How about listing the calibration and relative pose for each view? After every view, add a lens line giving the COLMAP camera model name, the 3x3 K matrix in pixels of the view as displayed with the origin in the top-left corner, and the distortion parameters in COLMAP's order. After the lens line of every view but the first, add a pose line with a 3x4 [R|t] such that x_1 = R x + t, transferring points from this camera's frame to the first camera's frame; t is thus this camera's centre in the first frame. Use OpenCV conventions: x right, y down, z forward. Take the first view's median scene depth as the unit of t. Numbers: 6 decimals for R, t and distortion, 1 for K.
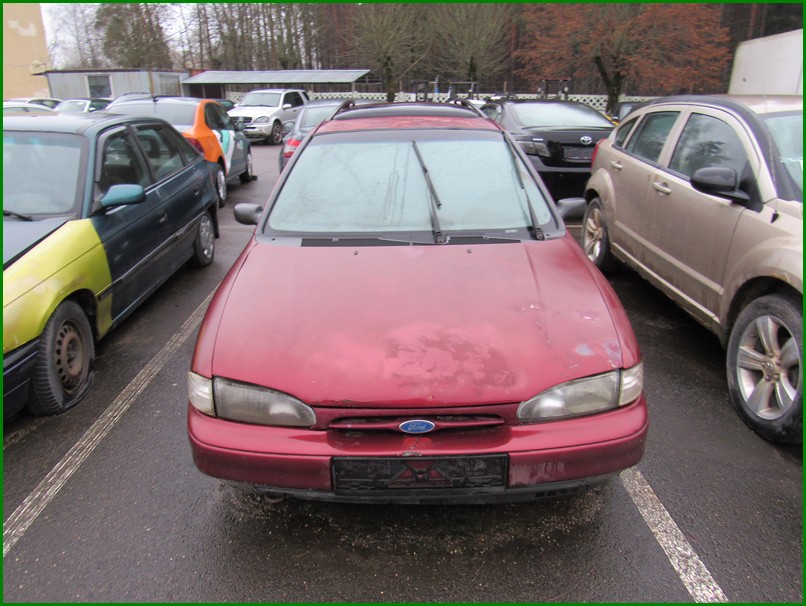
lens RADIAL K [[571.9, 0, 397.1], [0, 571.9, 301.7], [0, 0, 1]] dist [-0.016611, -0.005461]
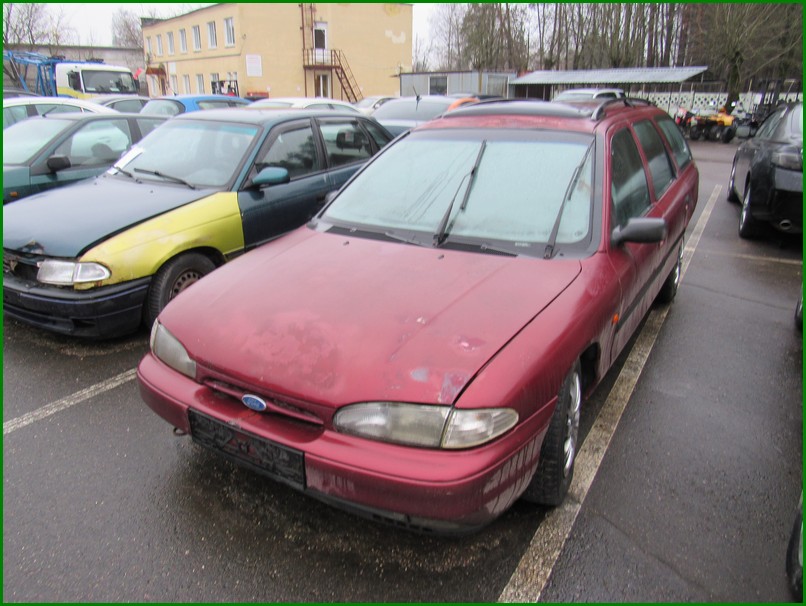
lens RADIAL K [[571.9, 0, 397.2], [0, 571.9, 303.7], [0, 0, 1]] dist [-0.016611, -0.005461]
pose [[0.838037, 0.185069, -0.513267, 0.560570], [-0.183709, 0.981499, 0.053948, -0.050084], [0.513755, 0.049081, 0.856532, 0.158462]]
